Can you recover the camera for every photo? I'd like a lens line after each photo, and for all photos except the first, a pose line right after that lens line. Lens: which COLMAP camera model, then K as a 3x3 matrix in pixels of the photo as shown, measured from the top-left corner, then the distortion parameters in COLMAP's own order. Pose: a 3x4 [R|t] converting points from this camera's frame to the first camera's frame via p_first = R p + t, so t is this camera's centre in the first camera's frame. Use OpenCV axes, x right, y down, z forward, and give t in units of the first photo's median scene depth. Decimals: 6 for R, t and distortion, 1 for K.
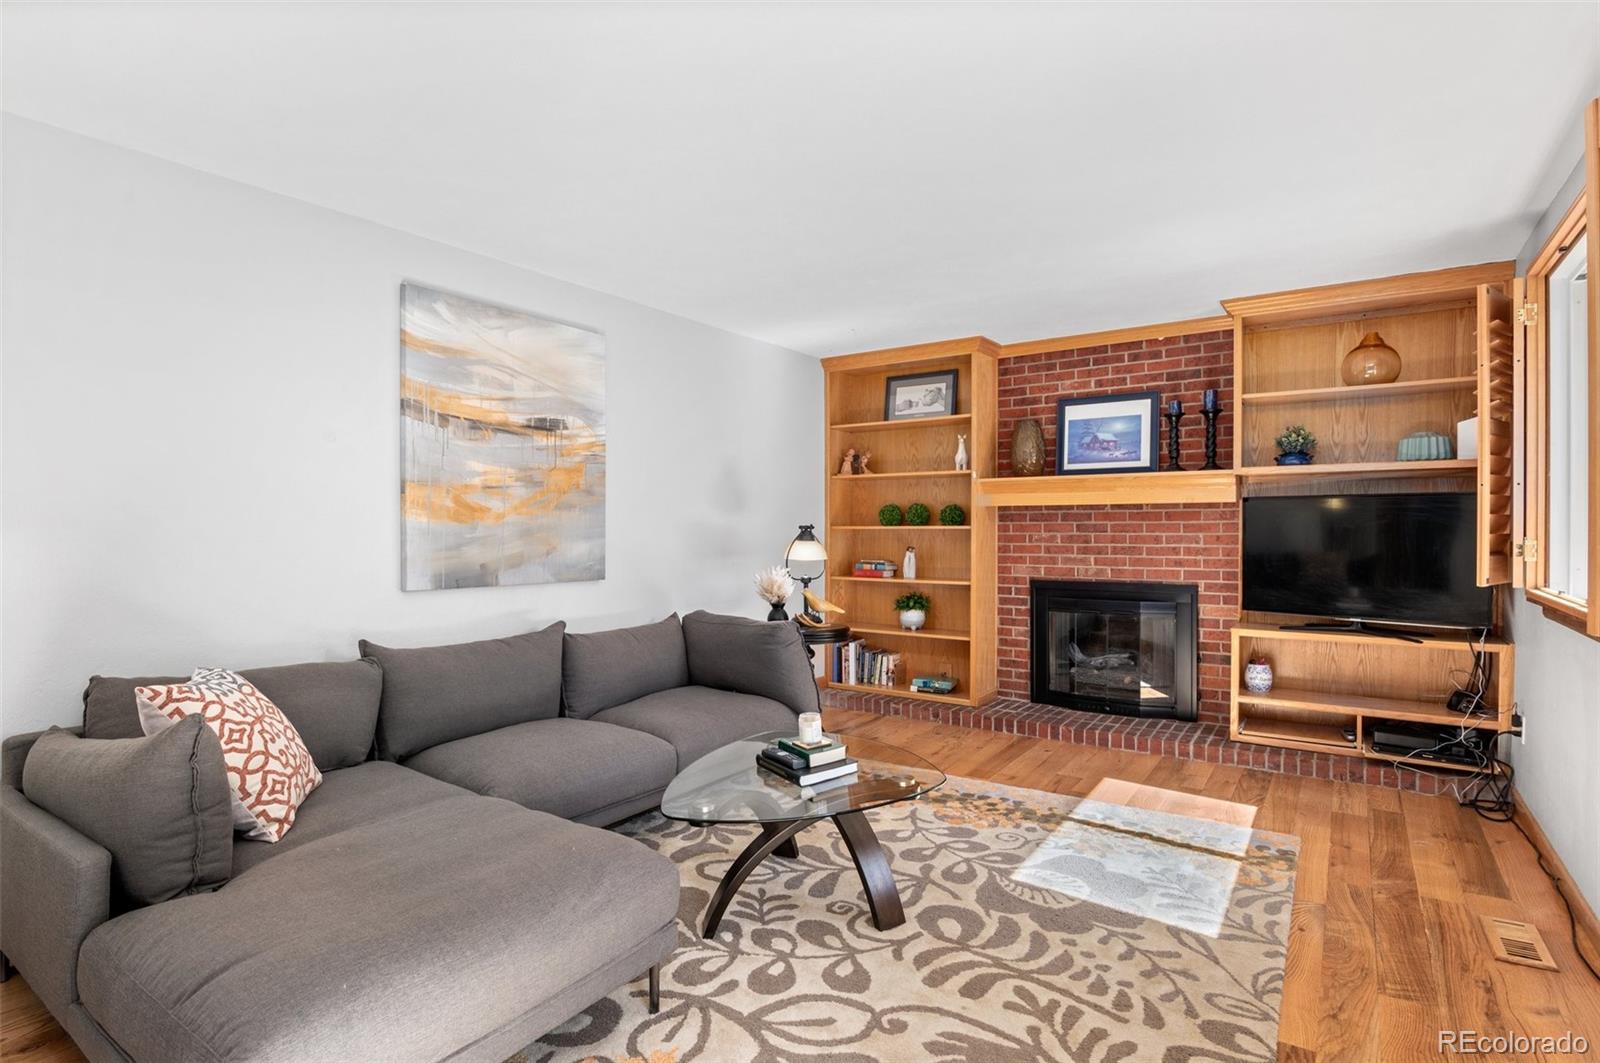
lens RADIAL K [[805.2, 0, 793.6], [0, 805.2, 539.0], [0, 0, 1]] dist [-0.019387, -0.000534]
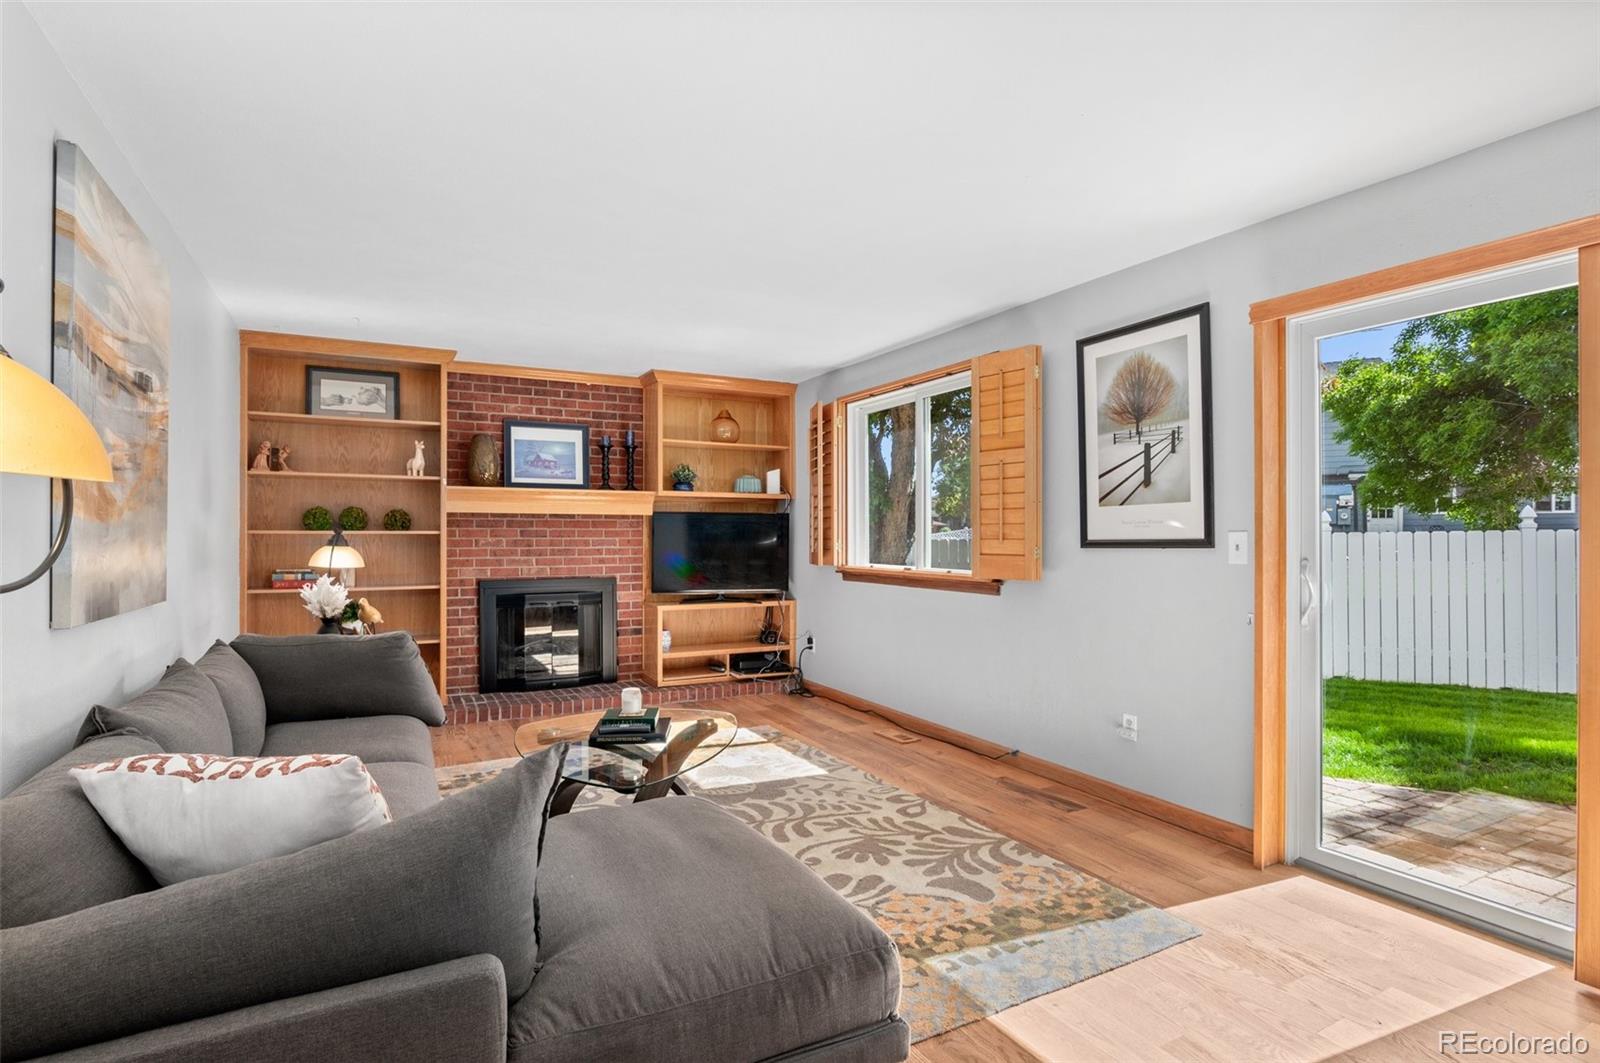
lens RADIAL K [[795.2, 0, 802.1], [0, 795.2, 523.7], [0, 0, 1]] dist [-0.016864, -0.000991]
pose [[0.452549, 0.014910, 0.891615, -0.516435], [0.010881, 0.999693, -0.022240, 0.002200], [-0.891673, 0.019766, 0.452248, 0.137519]]
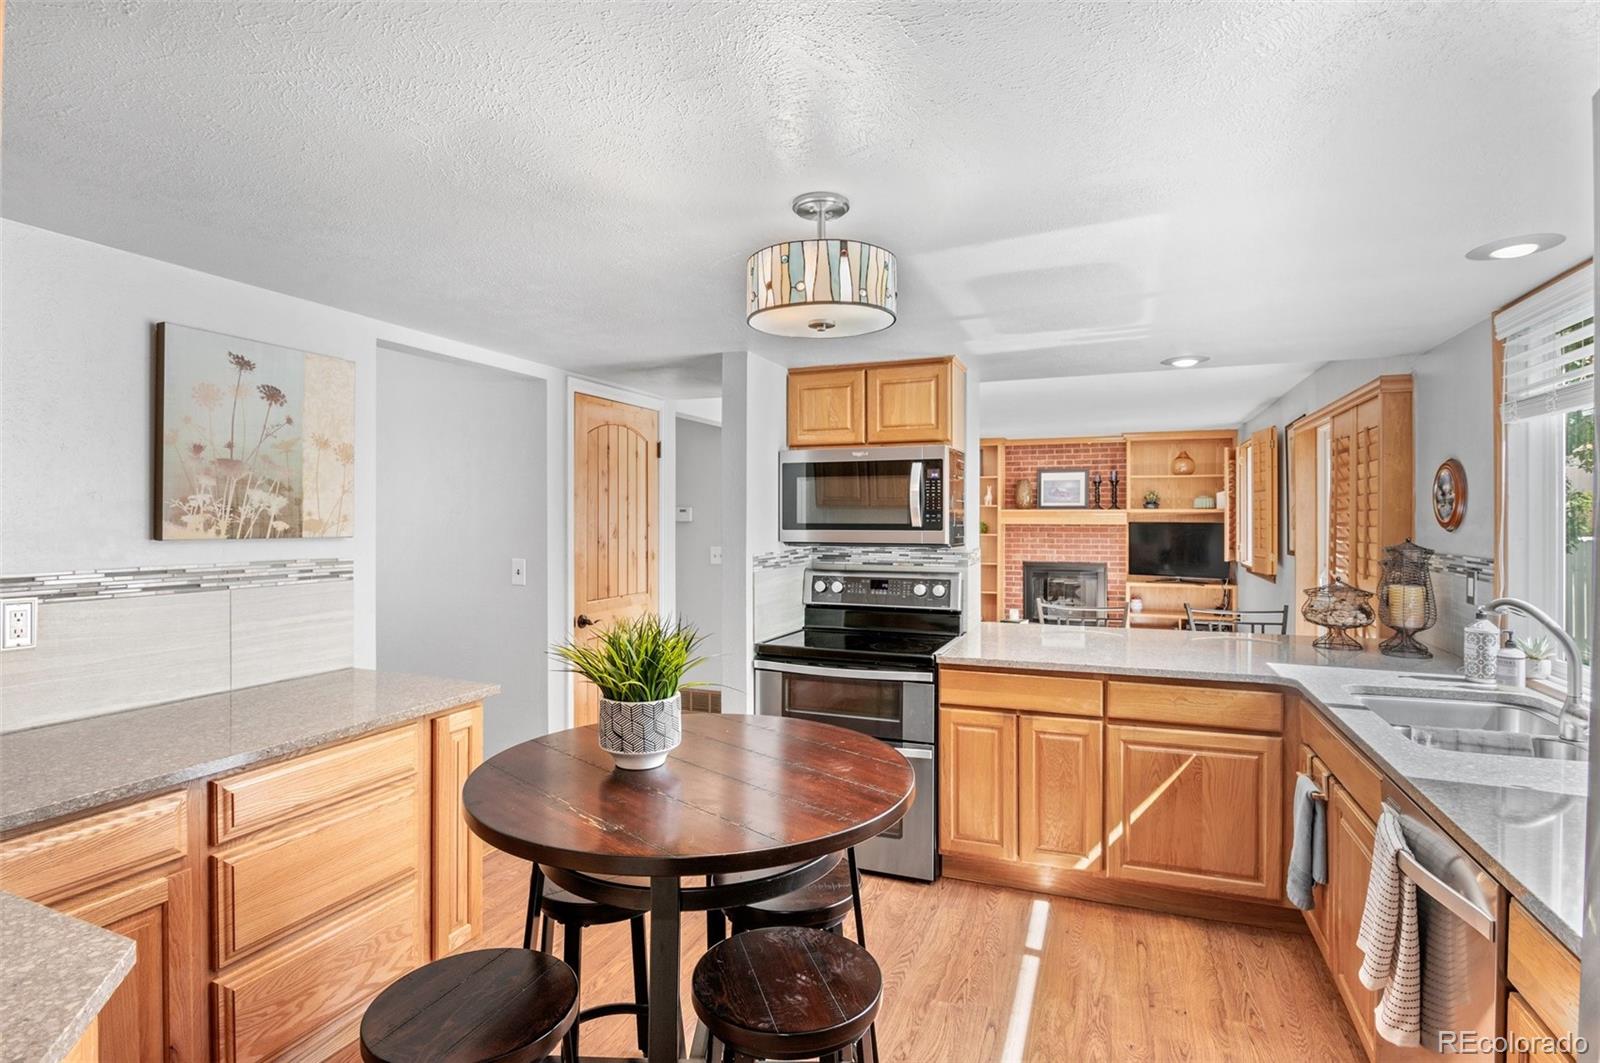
lens RADIAL K [[795.2, 0, 802.1], [0, 795.2, 523.7], [0, 0, 1]] dist [-0.016864, -0.000991]
pose [[0.974590, 0.004501, 0.223952, -0.724238], [-0.002215, 0.999943, -0.010456, -0.022188], [-0.223986, 0.009694, 0.974544, -0.824929]]
